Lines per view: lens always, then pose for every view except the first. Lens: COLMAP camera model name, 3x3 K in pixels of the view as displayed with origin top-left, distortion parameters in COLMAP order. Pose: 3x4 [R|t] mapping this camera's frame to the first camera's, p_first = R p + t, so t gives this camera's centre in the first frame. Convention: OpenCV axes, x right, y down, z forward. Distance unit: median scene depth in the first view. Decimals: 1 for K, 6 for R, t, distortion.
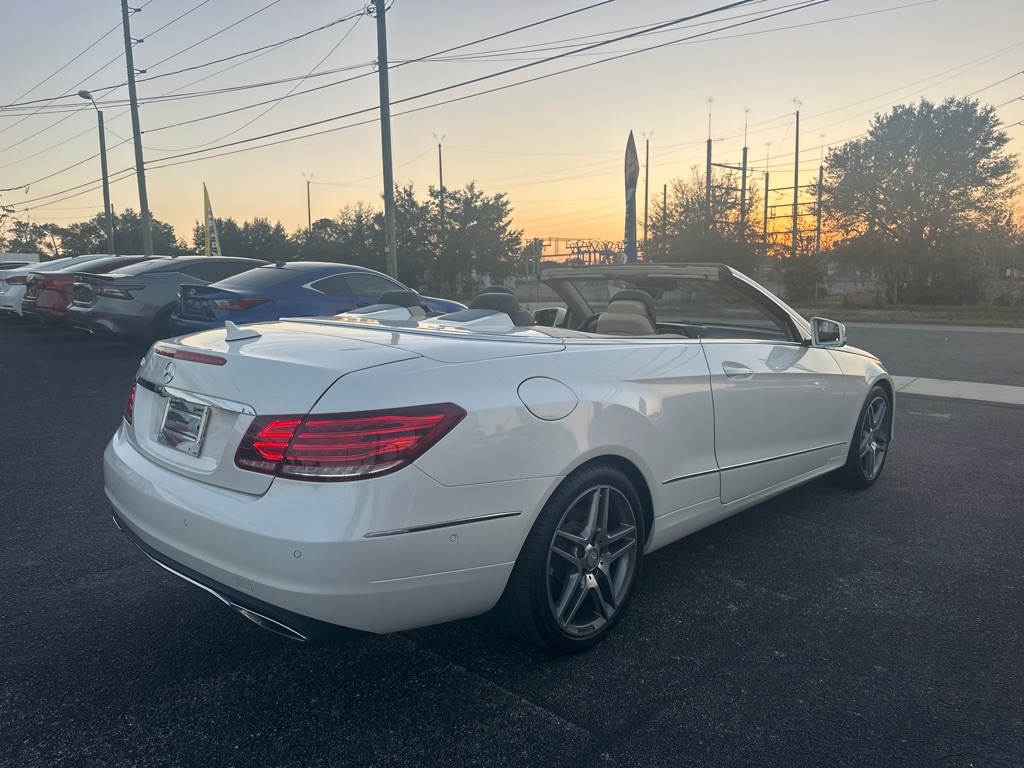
lens RADIAL K [[732.1, 0, 518.8], [0, 732.1, 395.5], [0, 0, 1]] dist [0.052309, -0.063463]
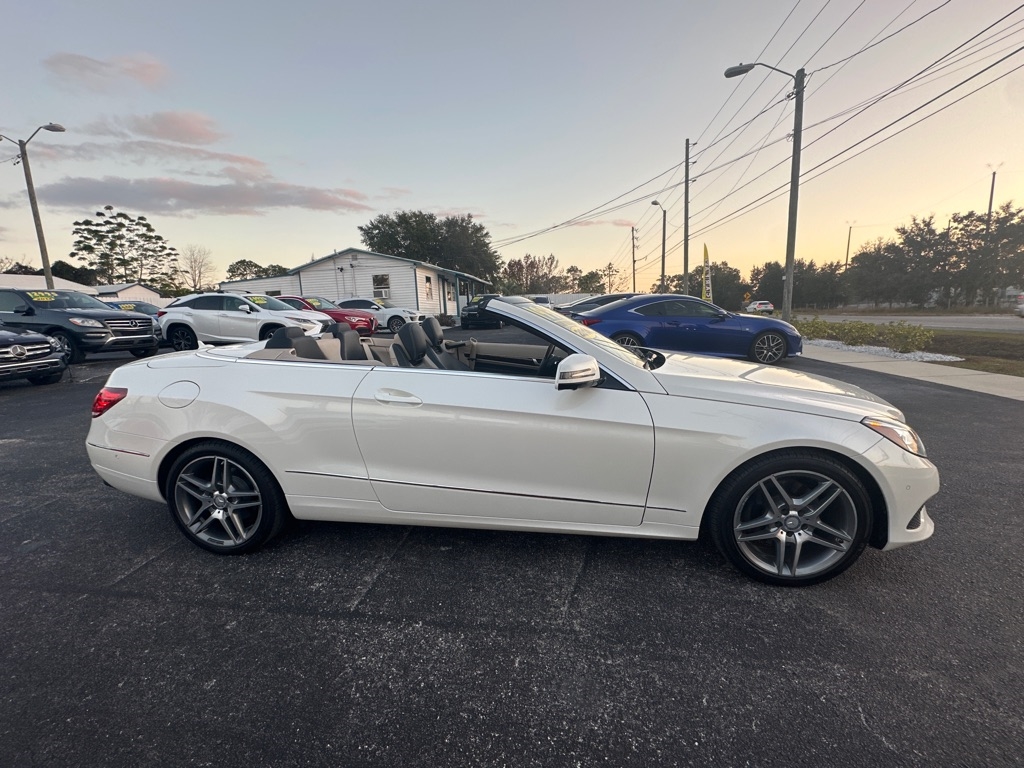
lens RADIAL K [[434.4, 0, 510.3], [0, 434.4, 390.7], [0, 0, 1]] dist [-0.005648, 0.001785]
pose [[0.578812, 0.129746, -0.805073, 0.337290], [-0.093676, 0.991305, 0.092410, -0.044663], [0.810063, 0.021928, 0.585933, 0.273775]]
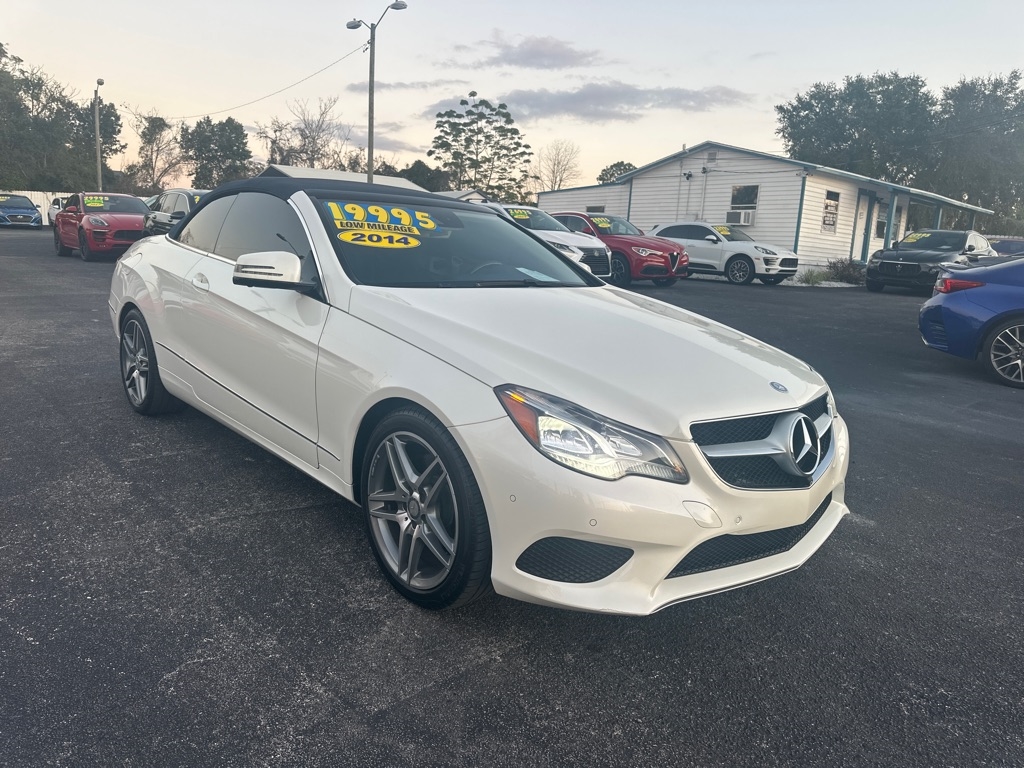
lens RADIAL K [[732.1, 0, 504.0], [0, 732.1, 409.9], [0, 0, 1]] dist [0.052309, -0.063463]
pose [[-0.098950, 0.212155, -0.972213, 0.504114], [-0.210492, 0.950438, 0.228827, -0.074530], [0.972575, 0.227285, -0.049389, 0.564044]]
